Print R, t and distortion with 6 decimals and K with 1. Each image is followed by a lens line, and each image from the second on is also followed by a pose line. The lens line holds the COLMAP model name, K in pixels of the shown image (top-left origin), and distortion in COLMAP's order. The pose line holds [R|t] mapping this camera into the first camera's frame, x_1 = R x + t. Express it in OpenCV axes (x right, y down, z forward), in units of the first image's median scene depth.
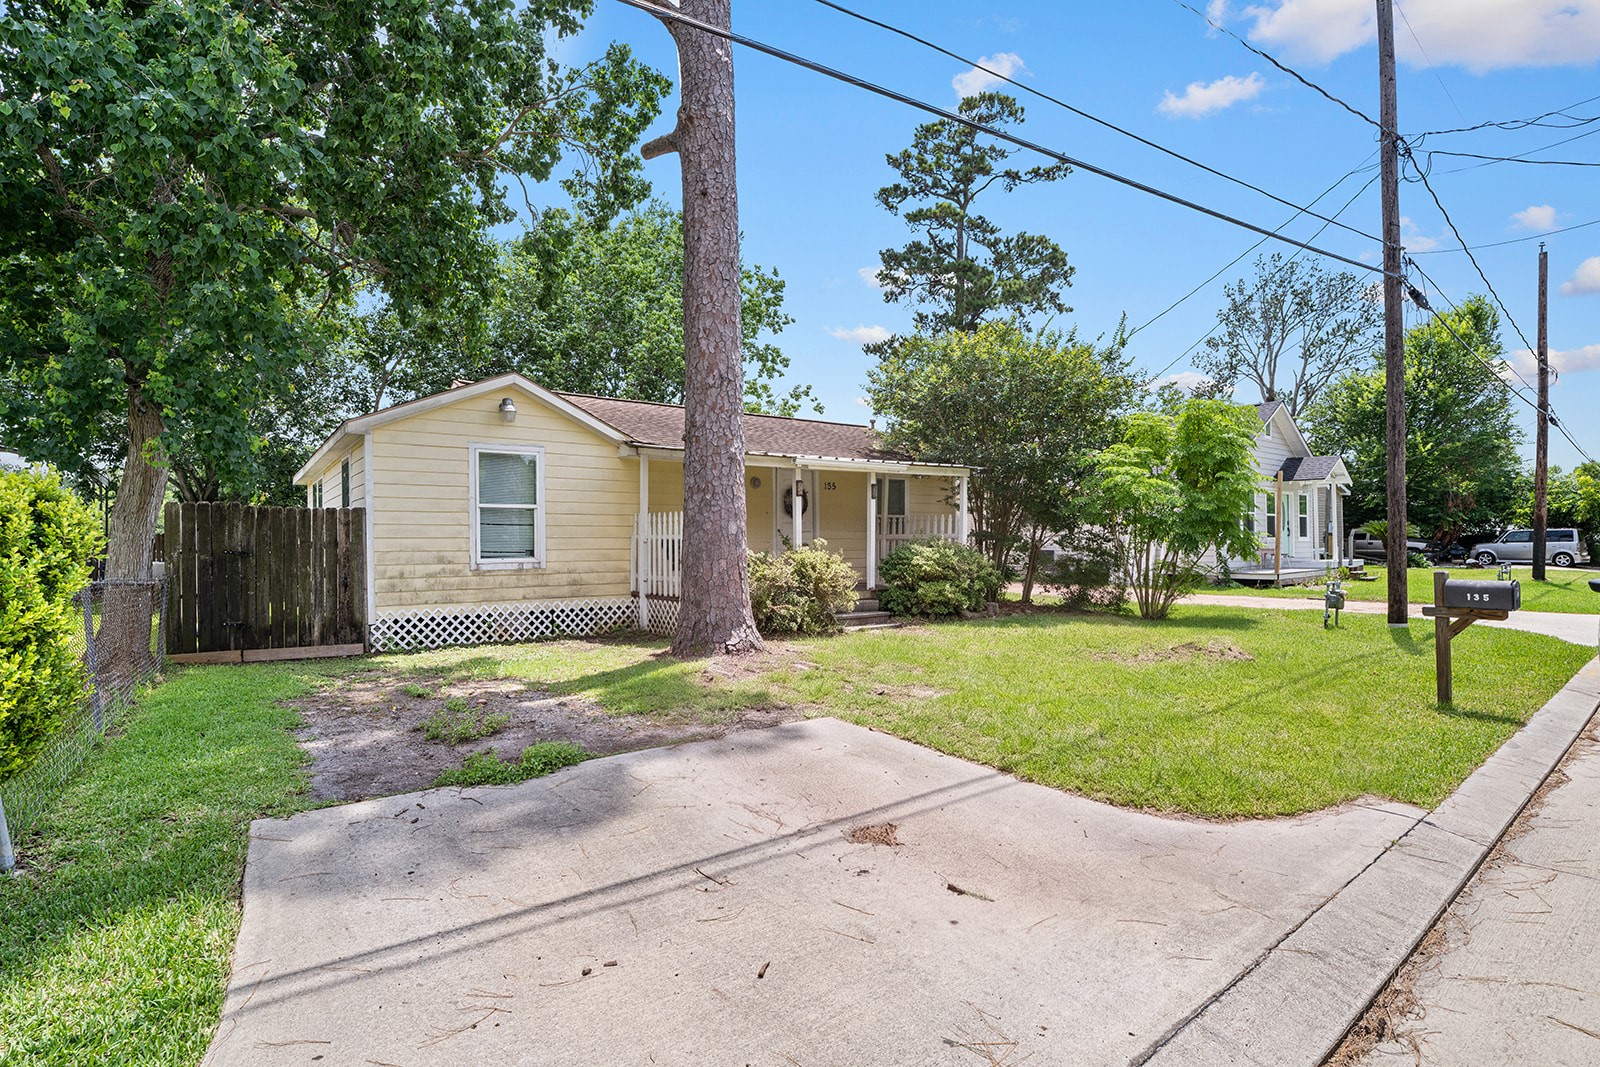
lens RADIAL K [[726.9, 0, 800.0], [0, 726.9, 533.5], [0, 0, 1]] dist [-0.021023, -0.000050]
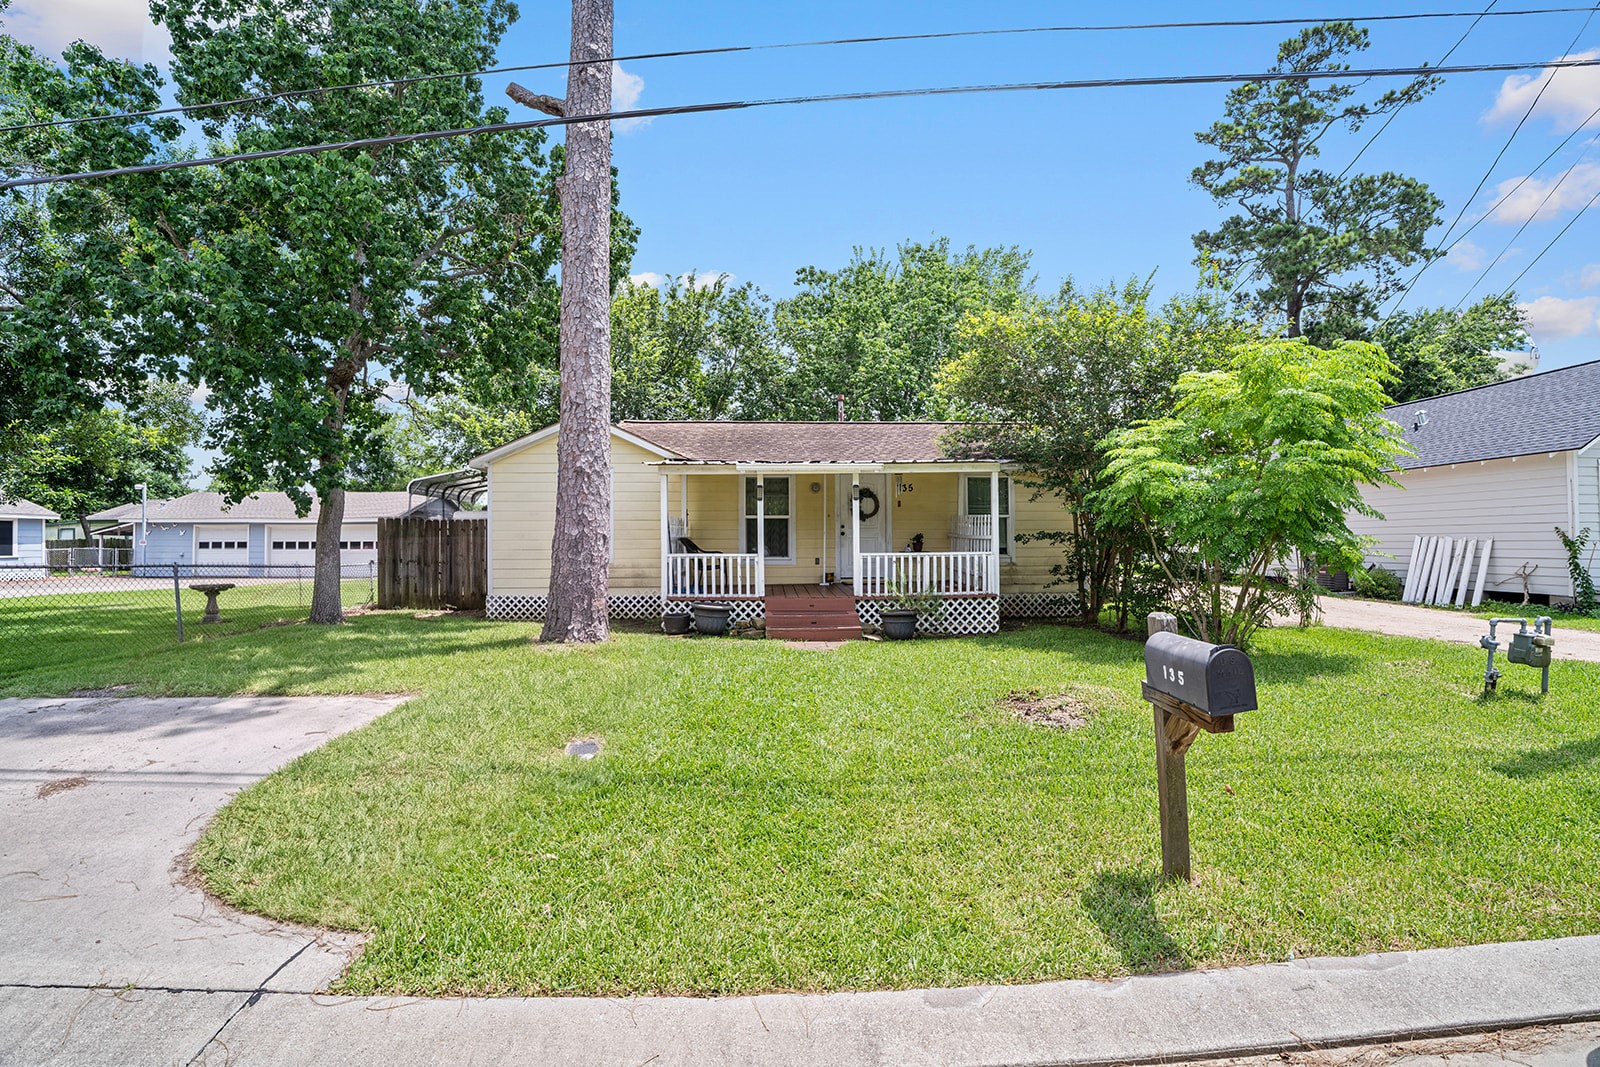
lens RADIAL K [[623.1, 0, 786.9], [0, 623.1, 529.0], [0, 0, 1]] dist [-0.046898, 0.008994]
pose [[0.842478, -0.002640, -0.538725, 0.106044], [0.000062, 0.999988, -0.004804, -0.001452], [0.538731, 0.004014, 0.842468, 0.053521]]
